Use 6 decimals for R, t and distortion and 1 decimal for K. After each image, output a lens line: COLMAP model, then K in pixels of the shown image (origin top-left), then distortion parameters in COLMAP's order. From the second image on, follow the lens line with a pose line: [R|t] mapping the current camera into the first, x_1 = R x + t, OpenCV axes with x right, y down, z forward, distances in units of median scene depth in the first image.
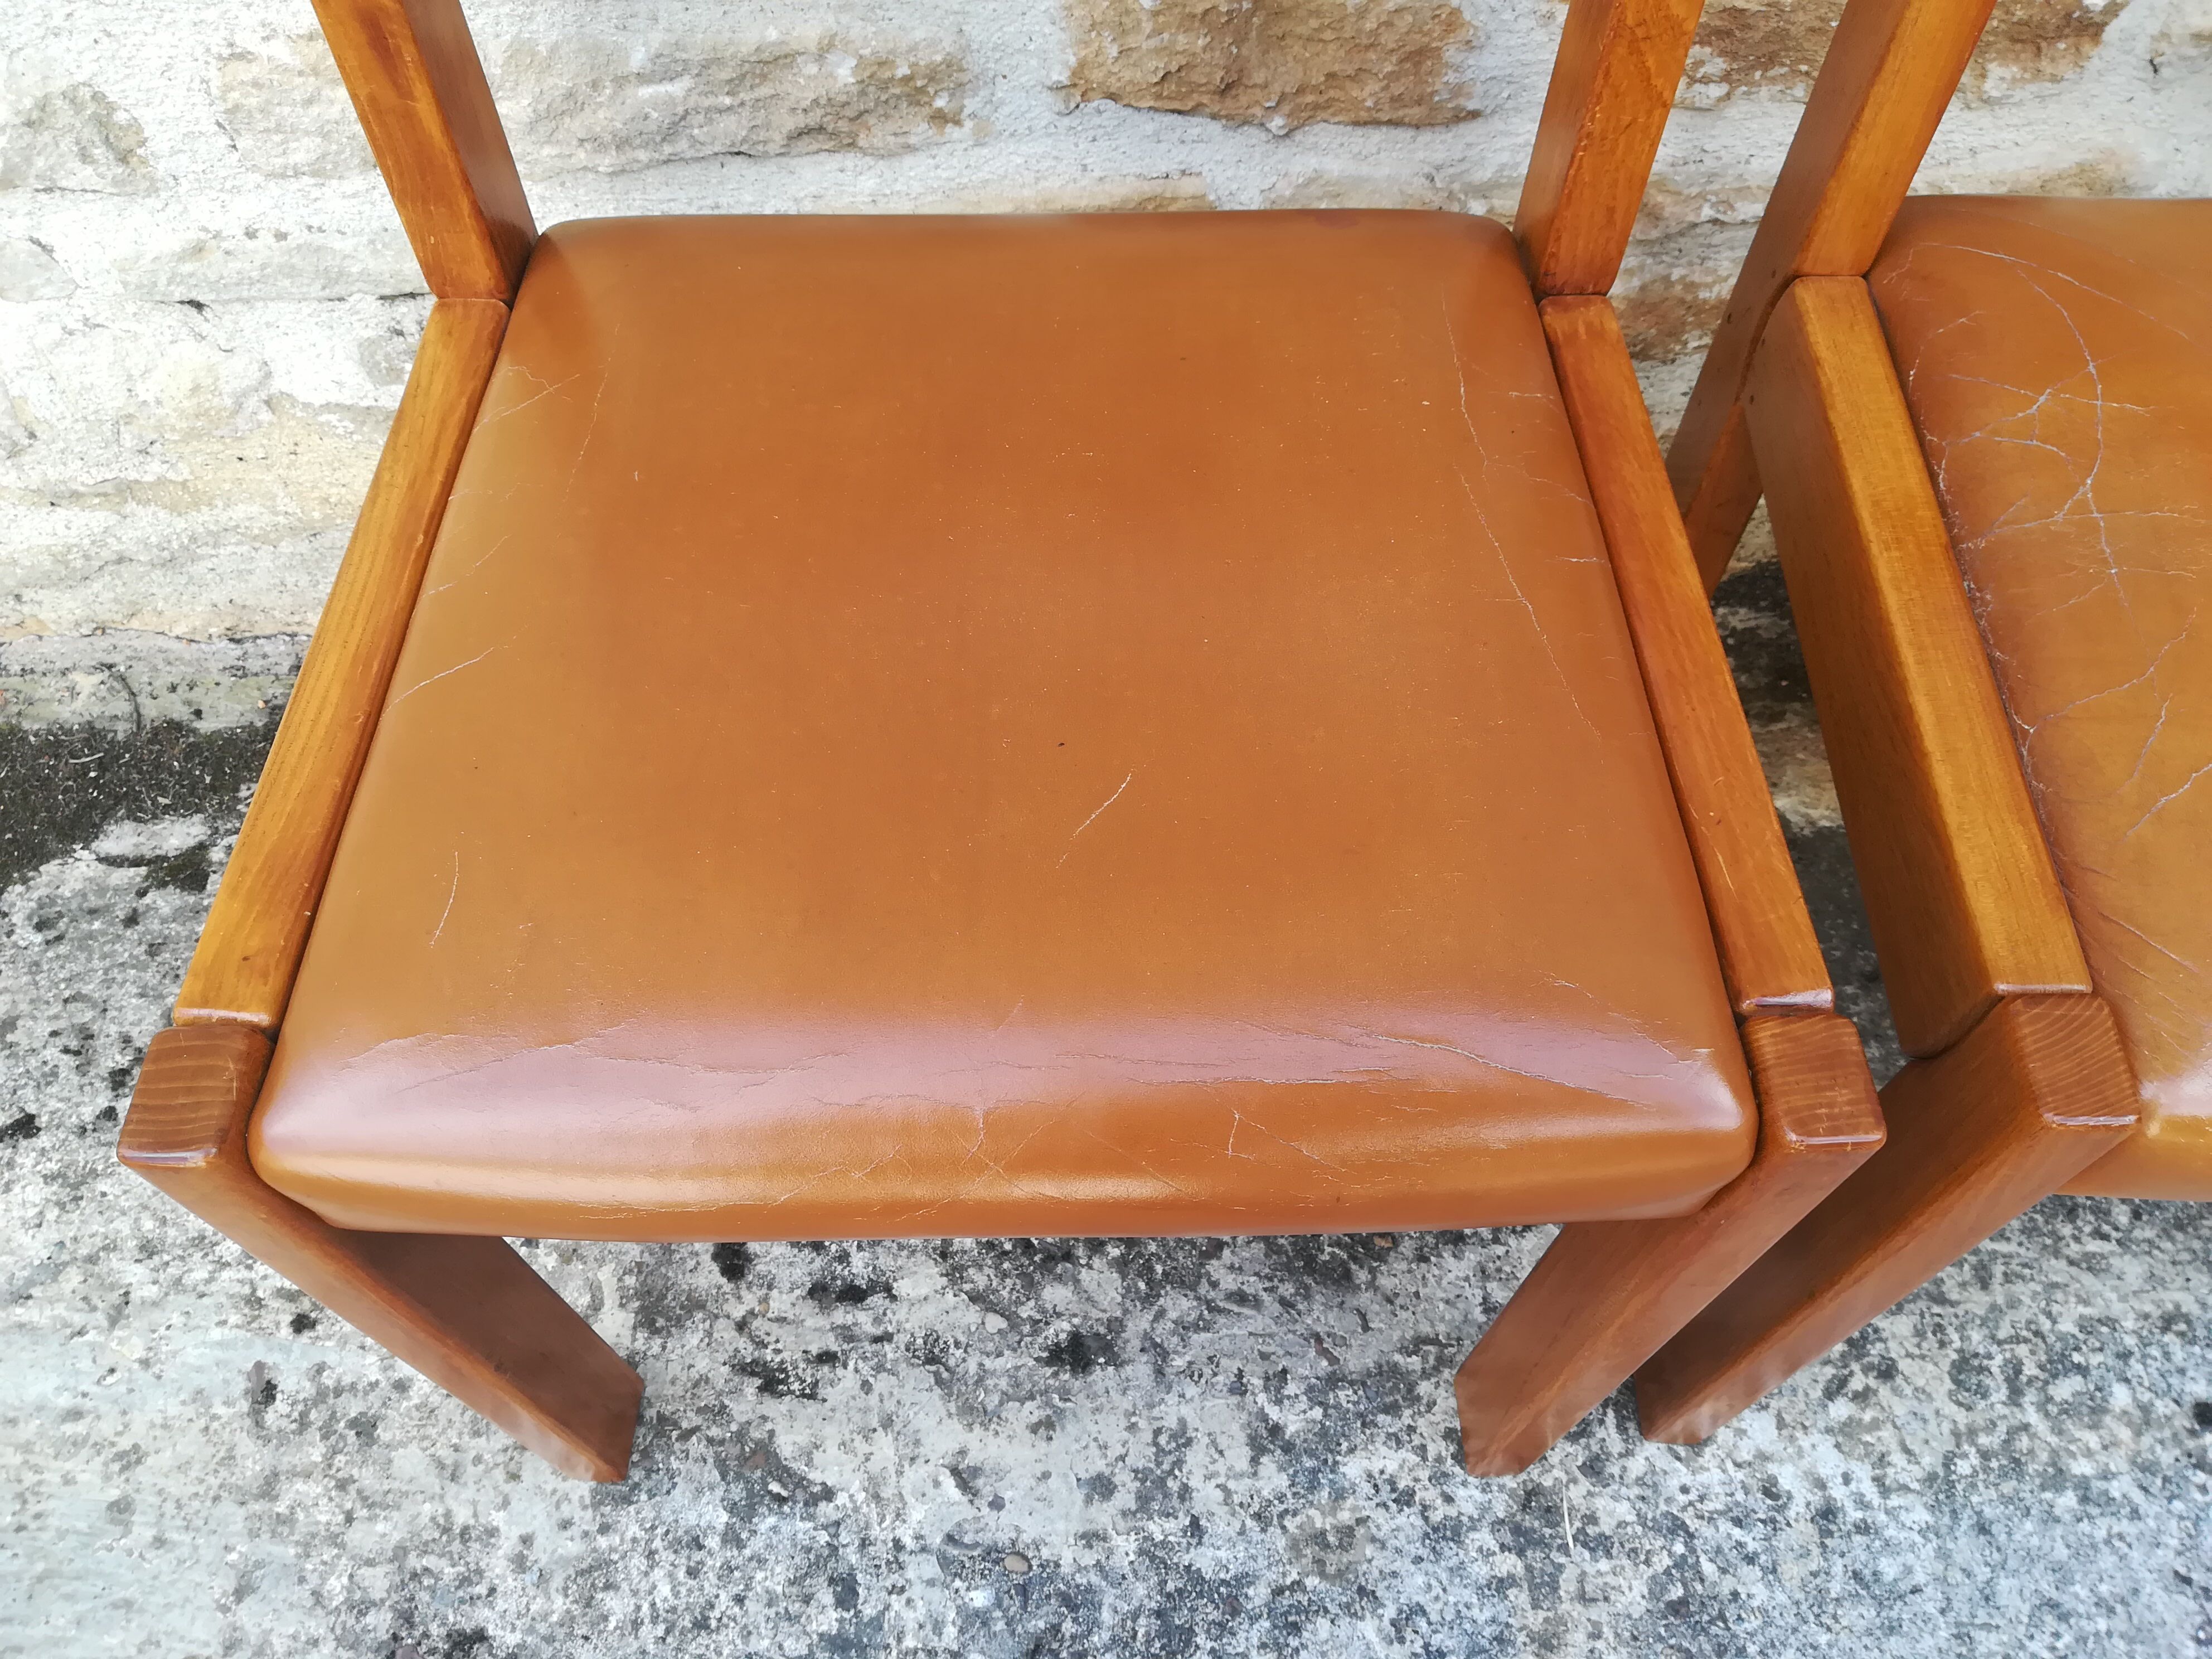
lens RADIAL K [[1729.7, 0, 1108.3], [0, 1729.7, 847.9], [0, 0, 1]] dist [0.045672, -0.066966]
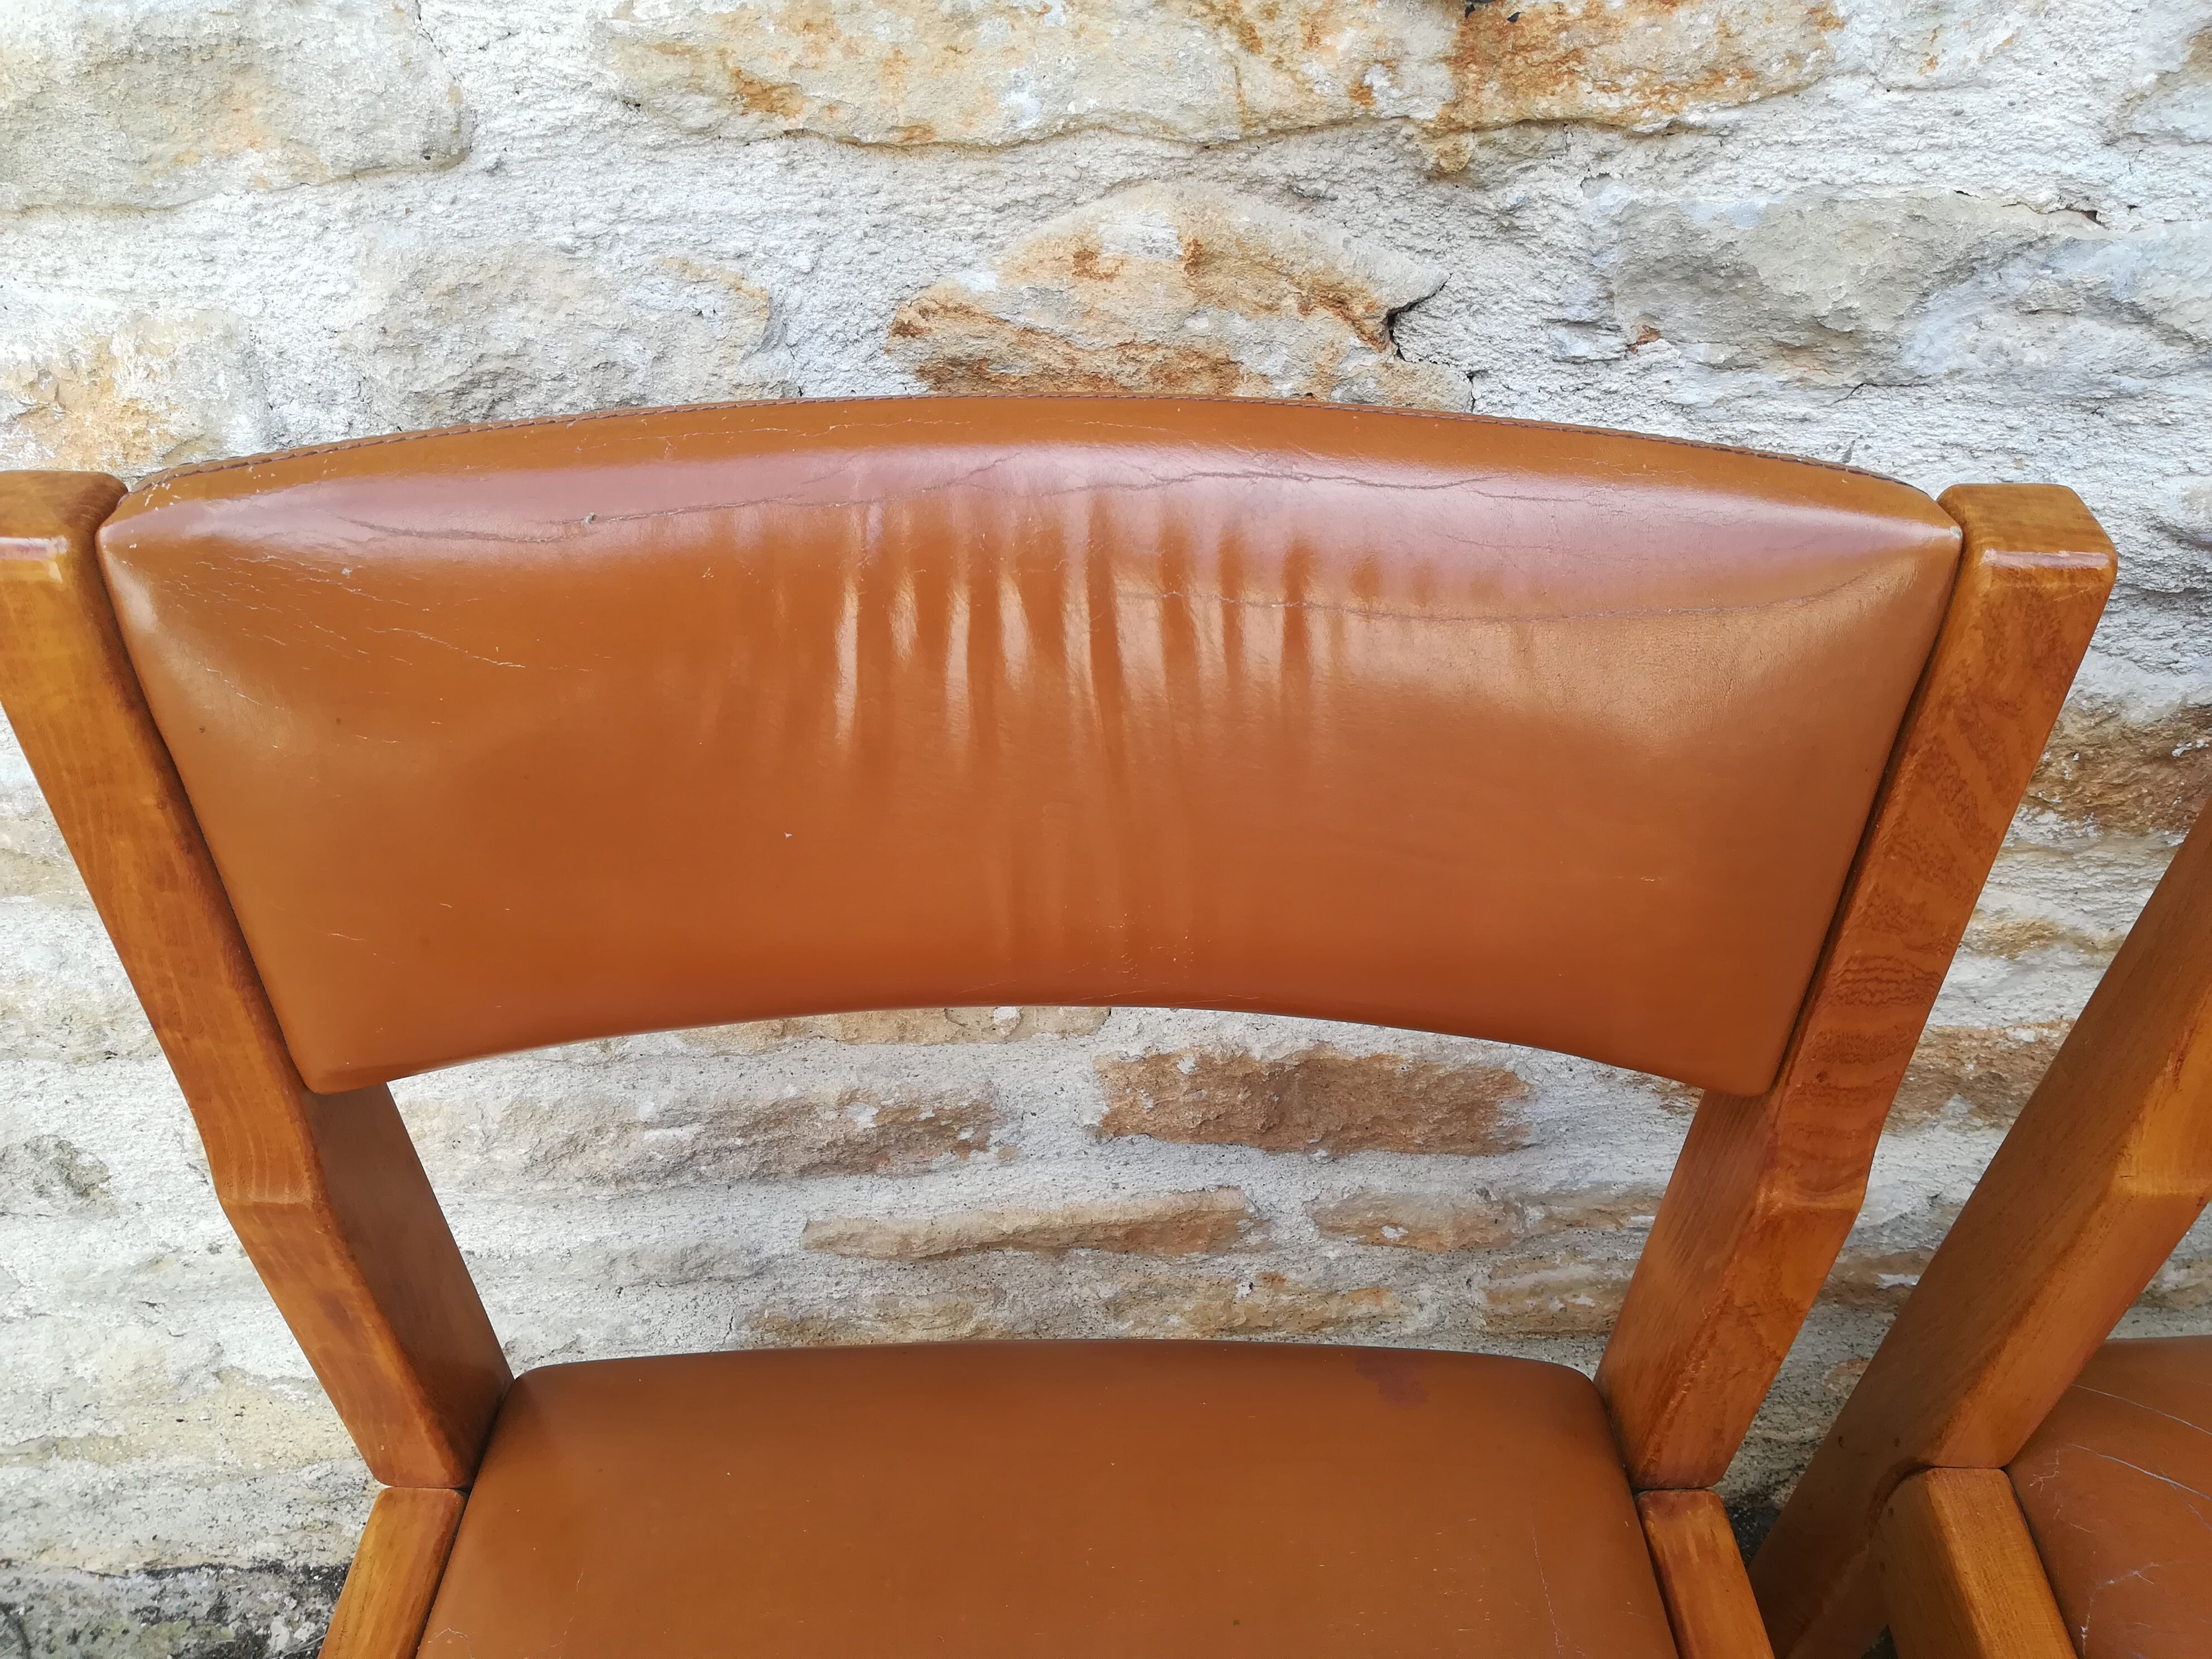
lens RADIAL K [[1729.7, 0, 1110.9], [0, 1729.7, 835.4], [0, 0, 1]] dist [0.045672, -0.066966]
pose [[0.999973, 0.007291, -0.000687, -0.016575], [-0.007200, 0.961709, -0.273979, -0.306577], [-0.001337, 0.273977, 0.961735, 0.048237]]
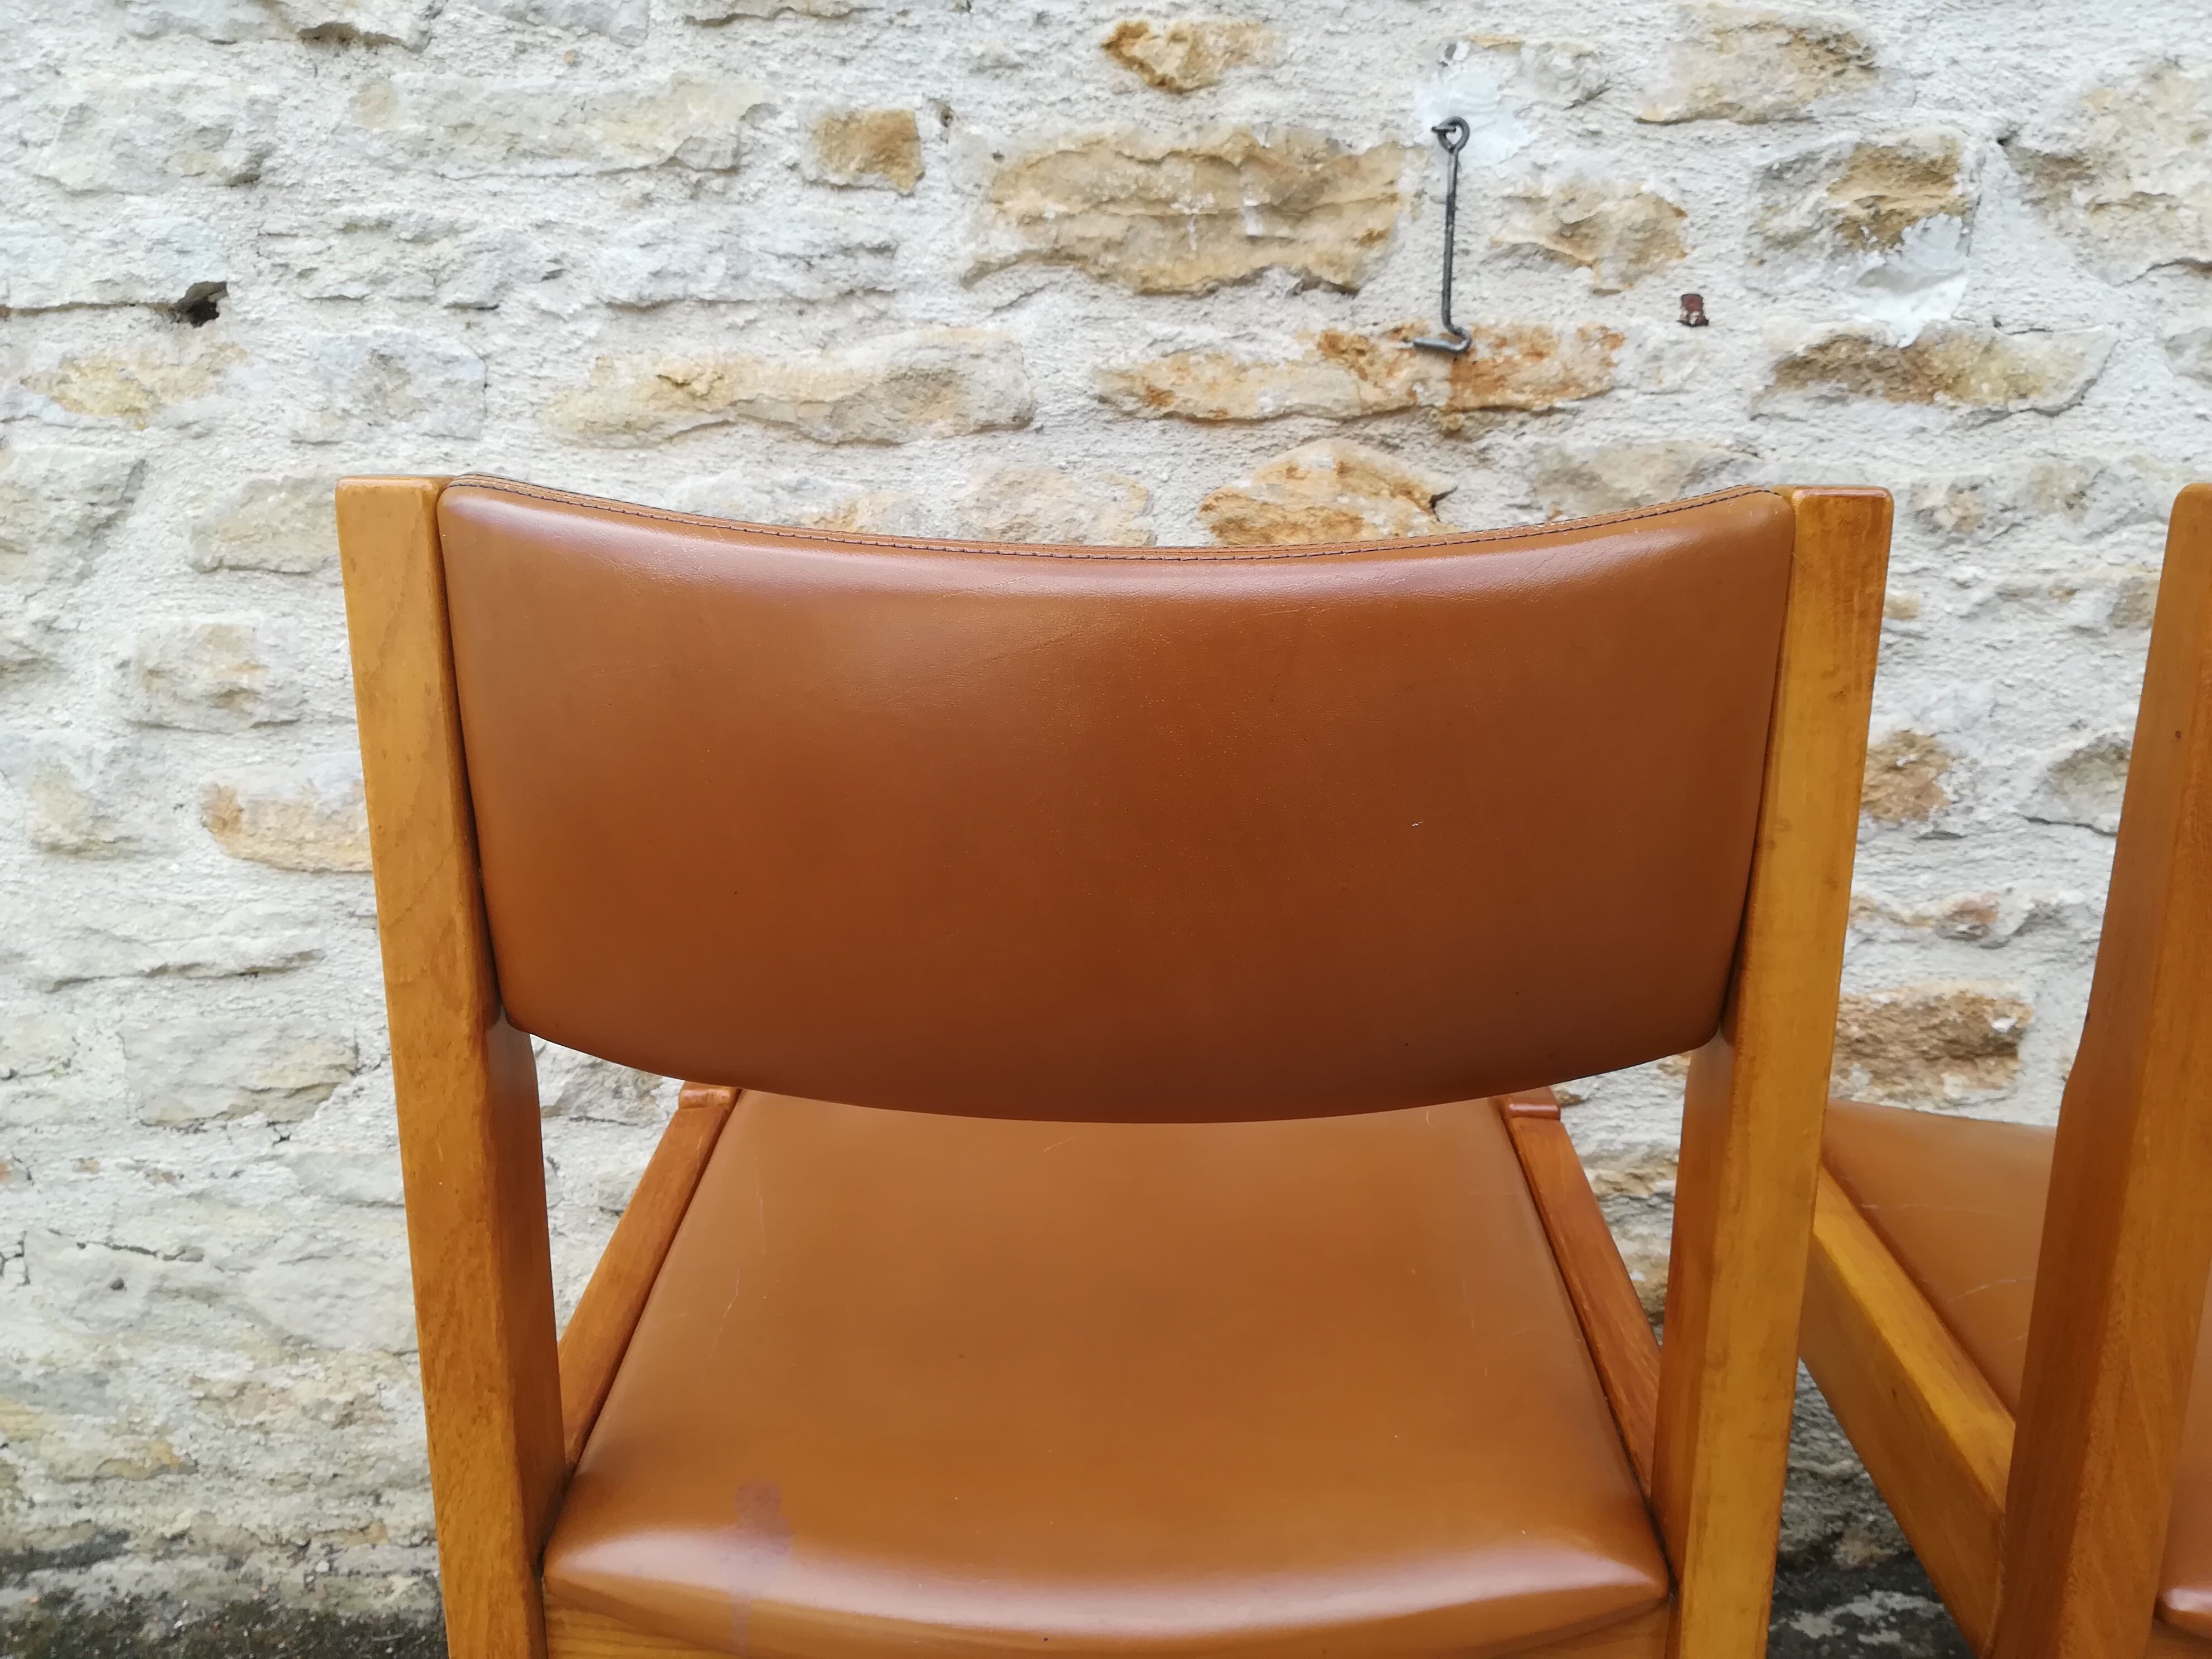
lens RADIAL K [[1729.7, 0, 1103.1], [0, 1729.7, 836.2], [0, 0, 1]] dist [0.045672, -0.066966]
pose [[0.997421, 0.009168, -0.071178, -0.070947], [-0.057662, 0.692849, -0.718773, 0.449324], [0.042726, 0.721024, 0.691591, -0.142196]]
